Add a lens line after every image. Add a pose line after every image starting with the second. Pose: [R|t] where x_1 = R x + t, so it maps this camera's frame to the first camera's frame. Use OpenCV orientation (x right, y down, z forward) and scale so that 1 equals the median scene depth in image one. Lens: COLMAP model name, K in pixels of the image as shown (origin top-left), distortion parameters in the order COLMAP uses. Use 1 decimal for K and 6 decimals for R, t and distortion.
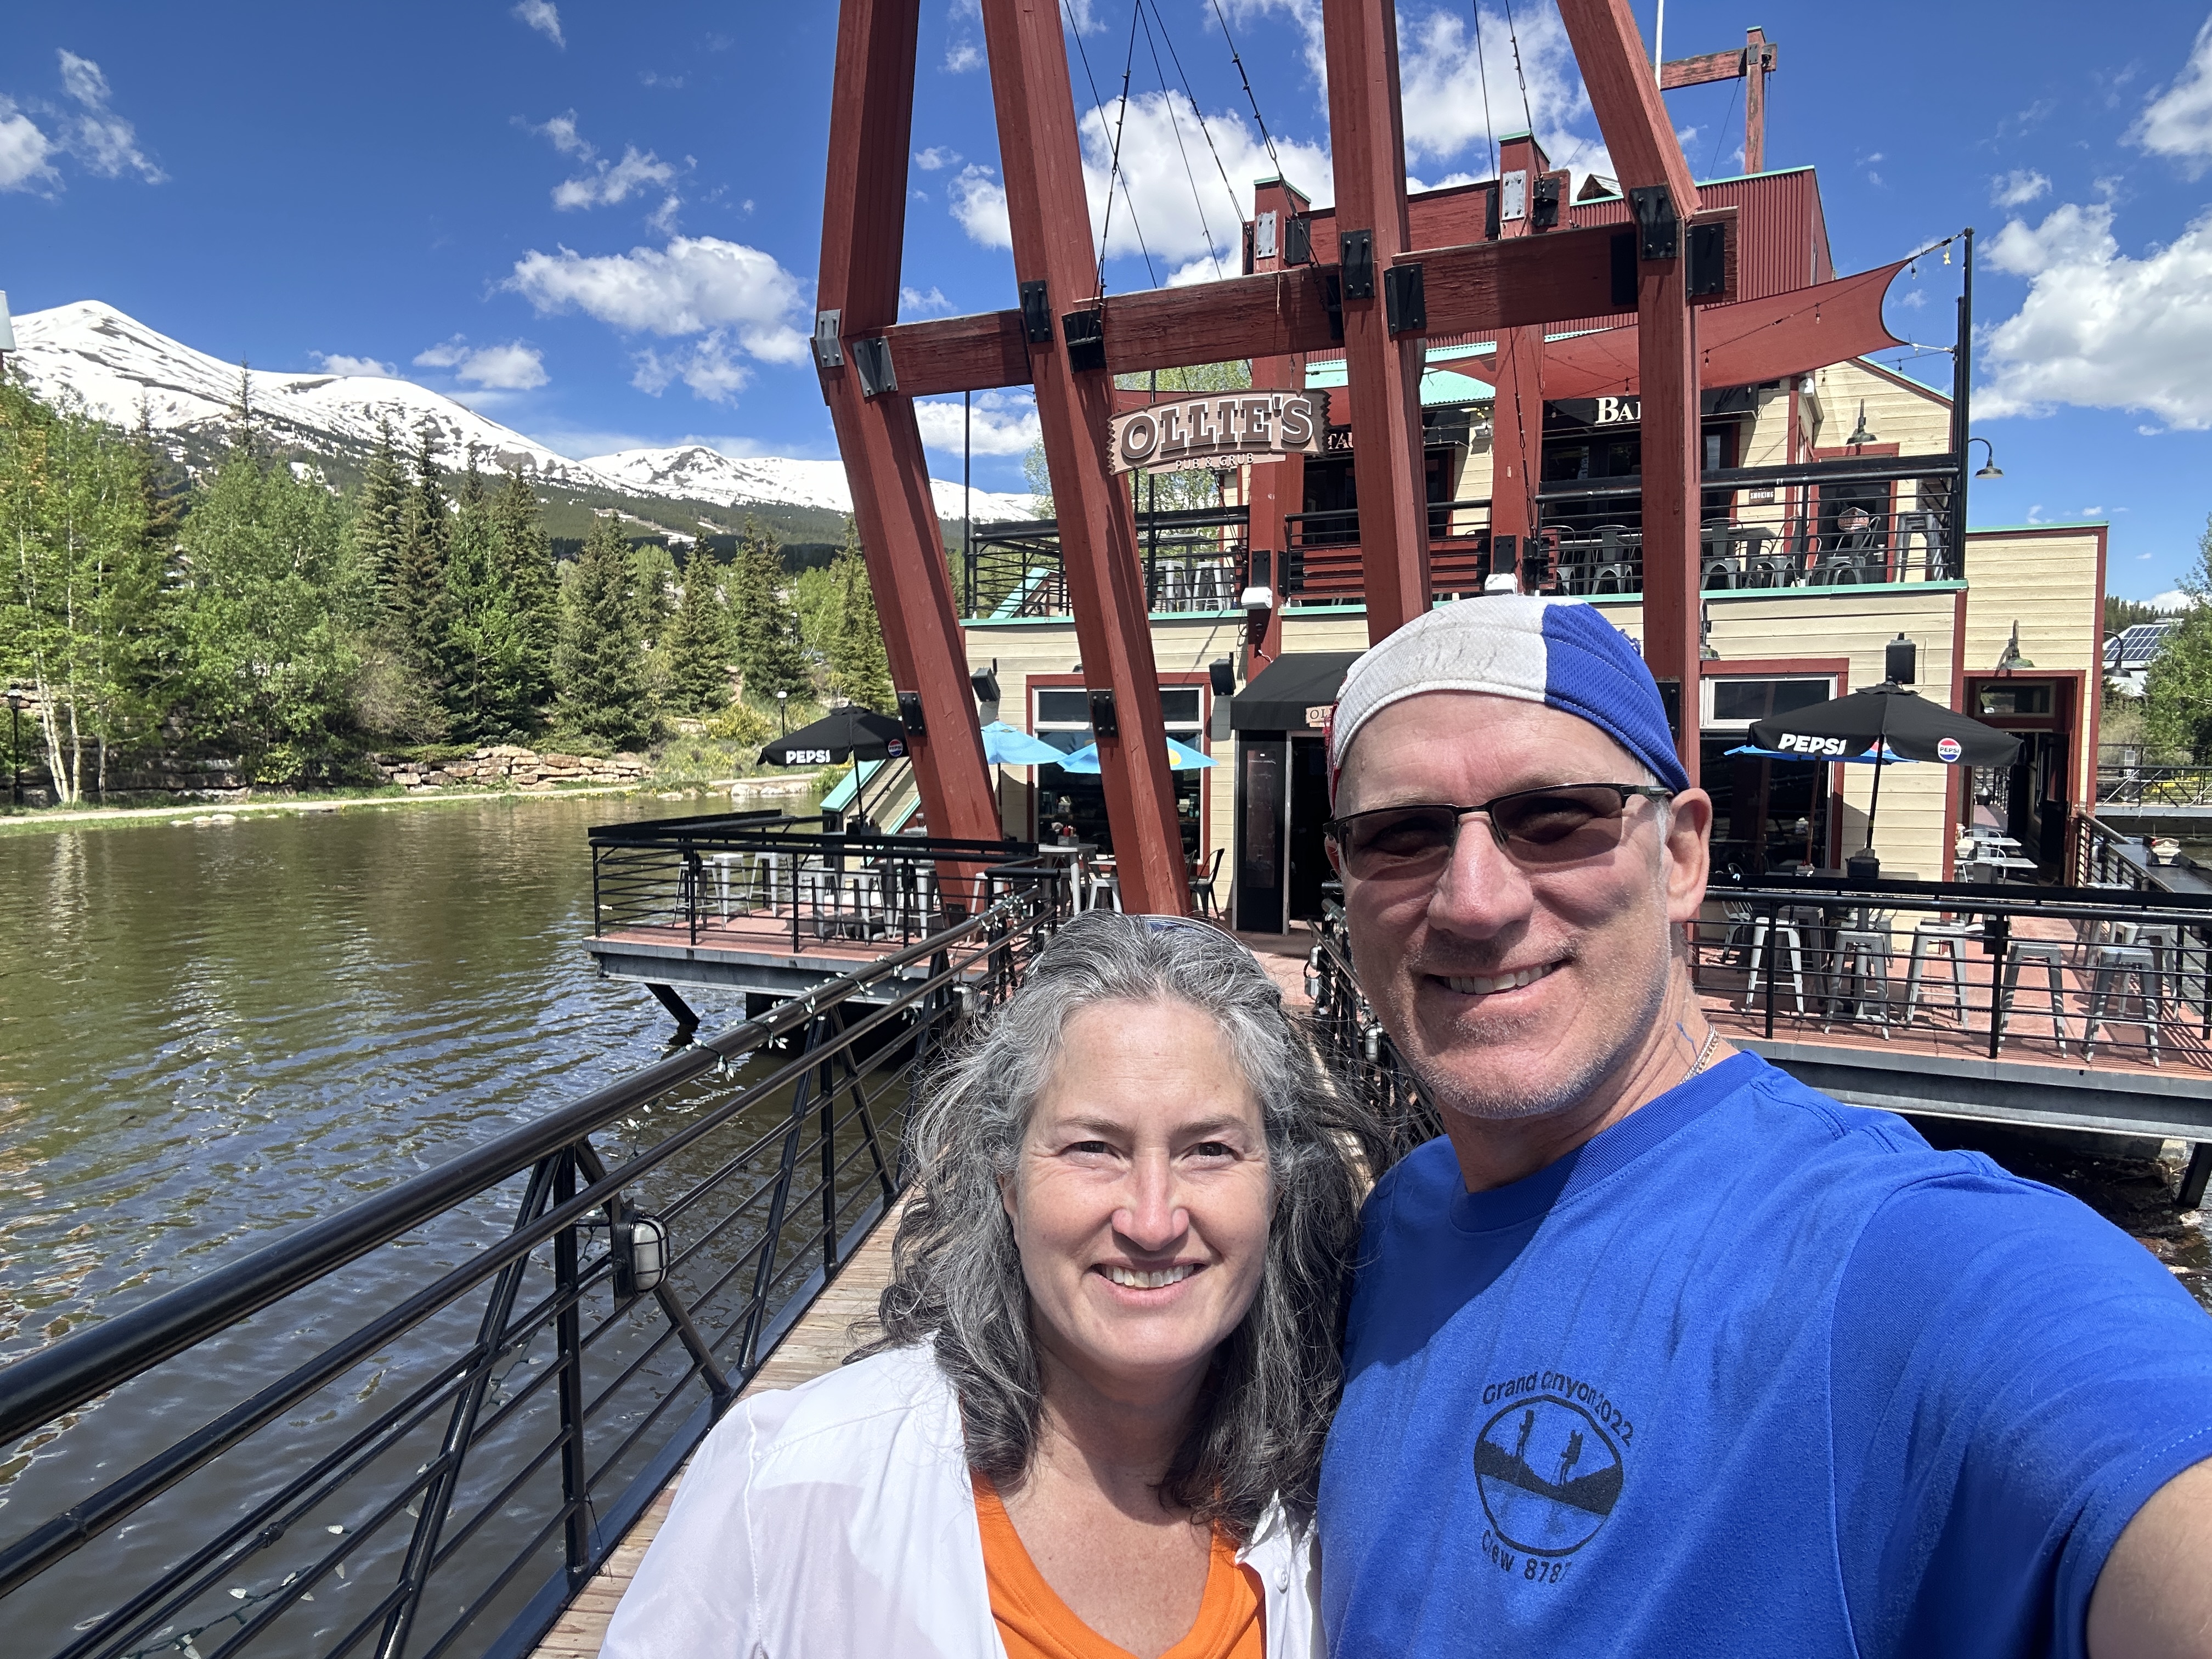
lens RADIAL K [[1451.2, 0, 1106.0], [0, 1451.2, 829.5], [0, 0, 1]] dist [0.164466, -0.000537]
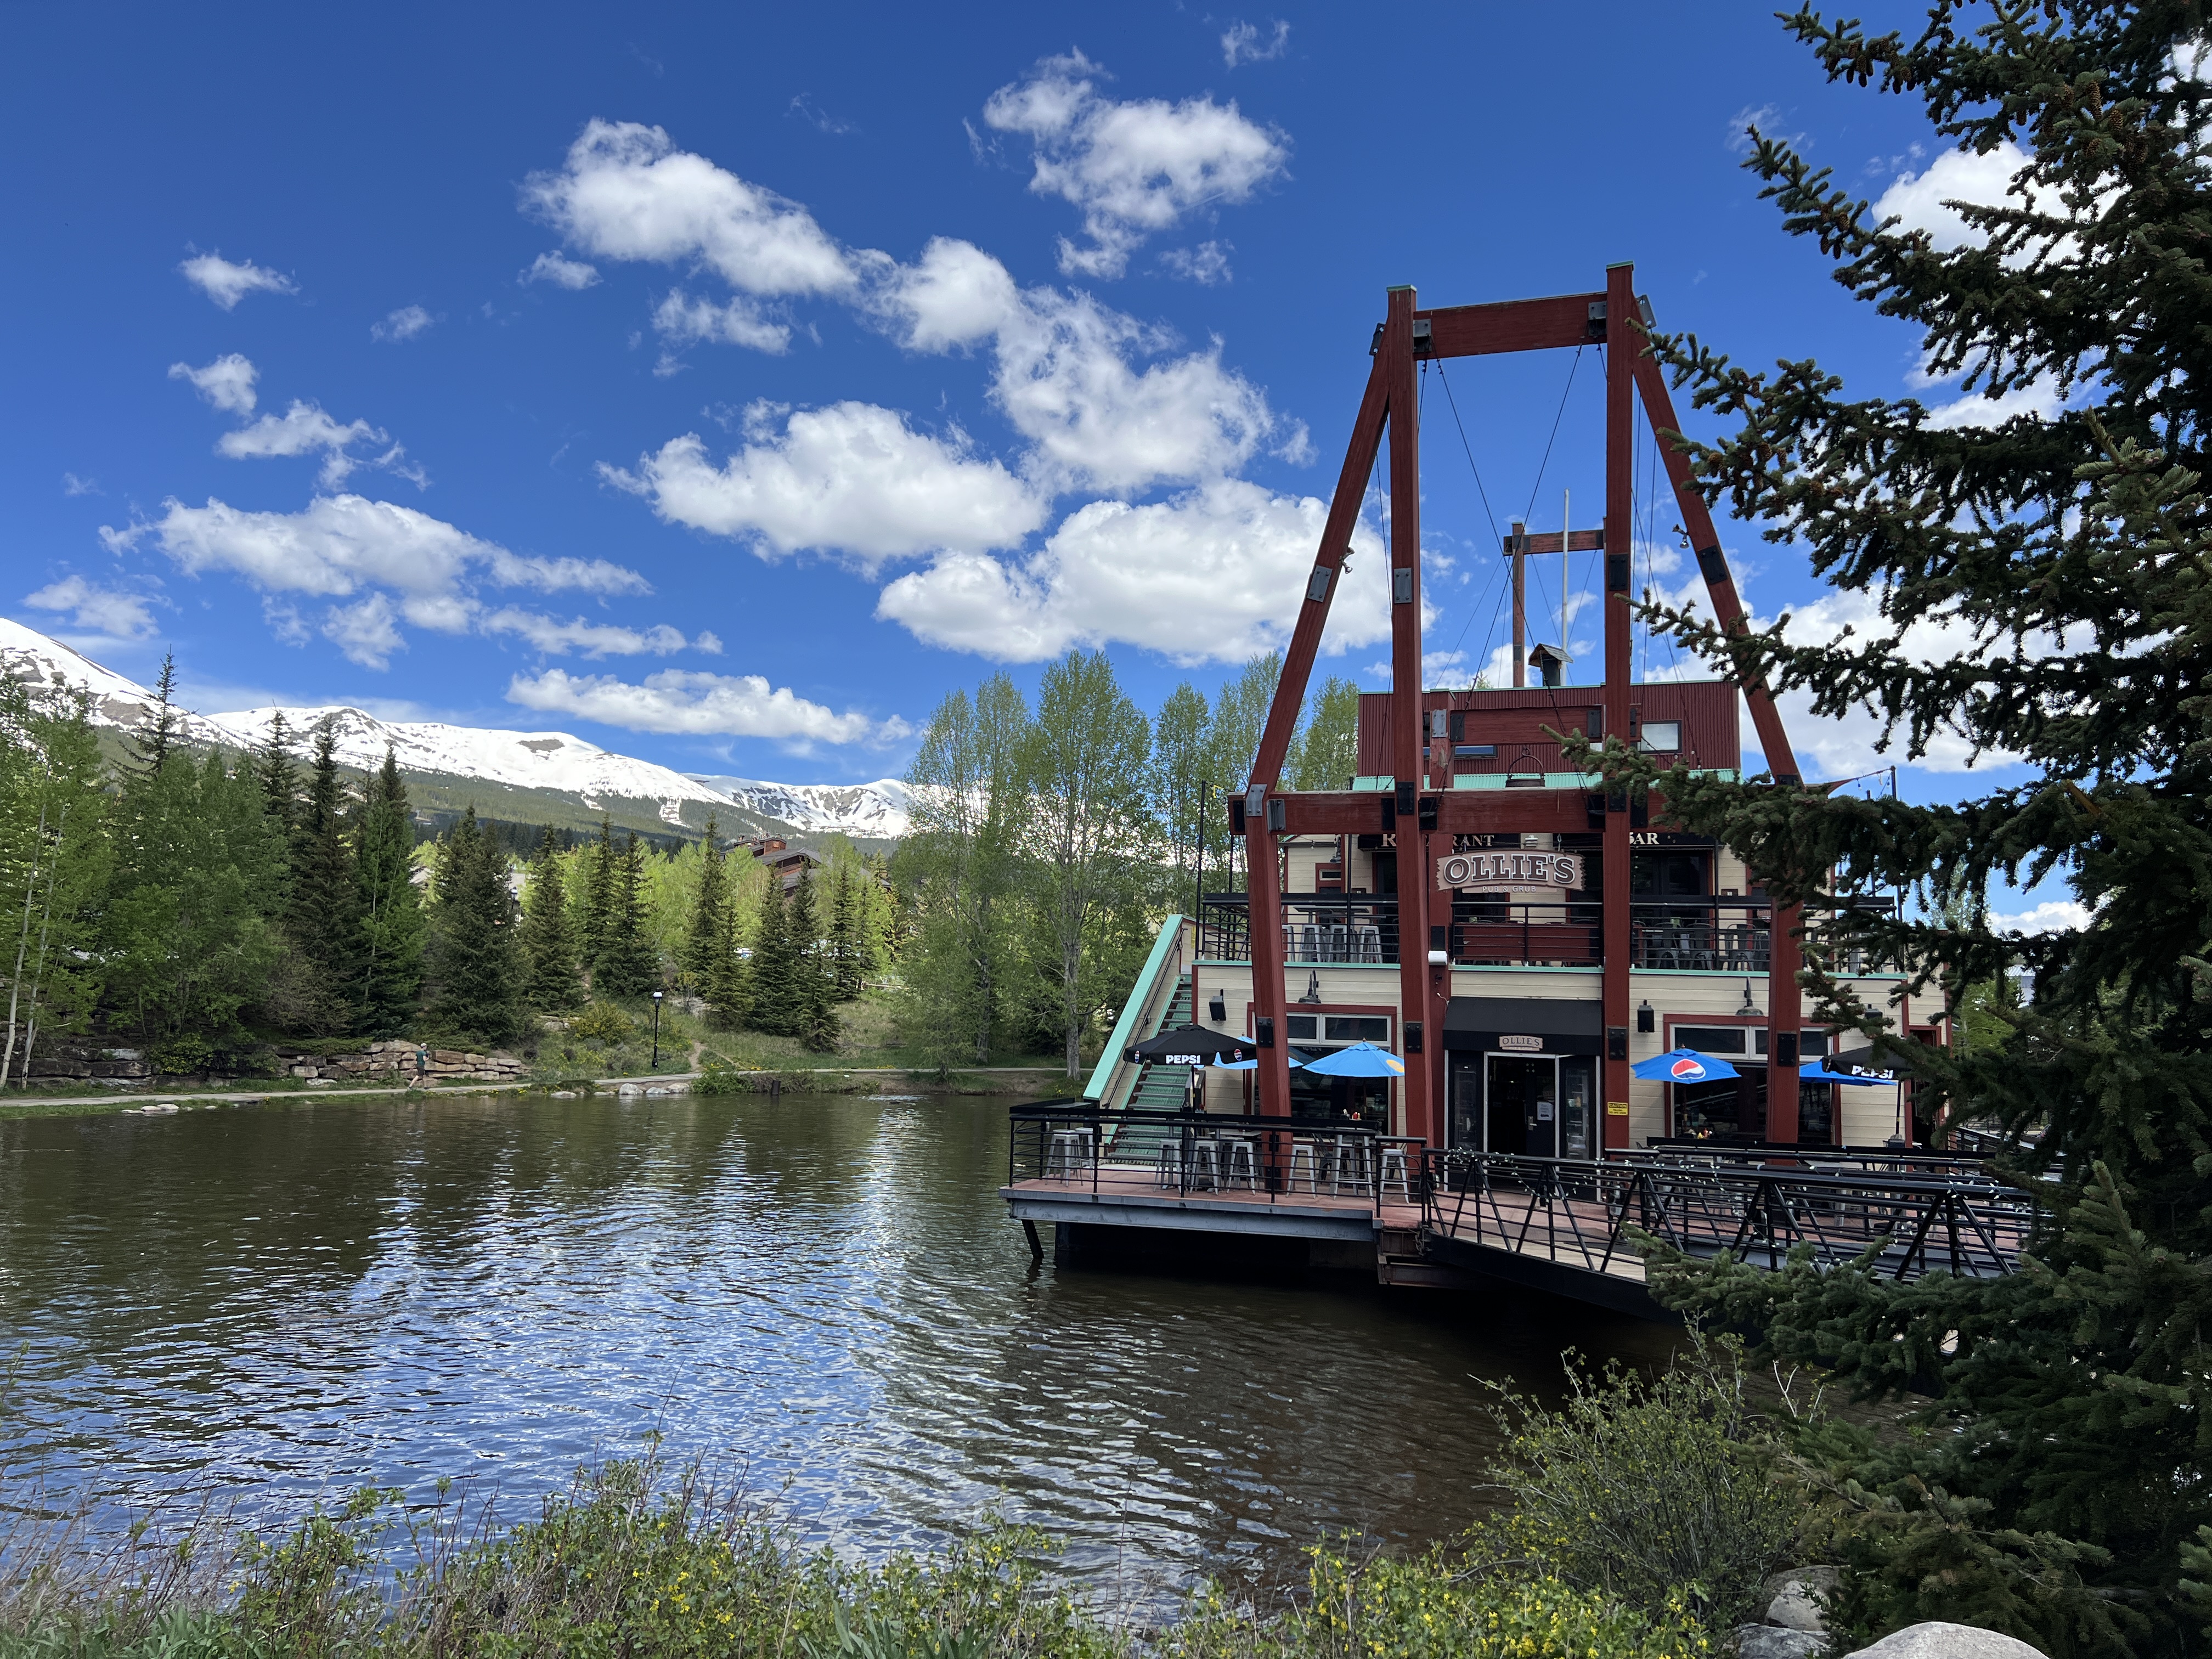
lens RADIAL K [[1658.5, 0, 1106.0], [0, 1658.5, 829.5], [0, 0, 1]] dist [-0.003704, -0.005277]
pose [[0.970571, 0.058056, 0.233713, -0.194533], [-0.011864, 0.980854, -0.194381, 0.013525], [-0.240524, 0.185888, 0.952677, -0.168369]]
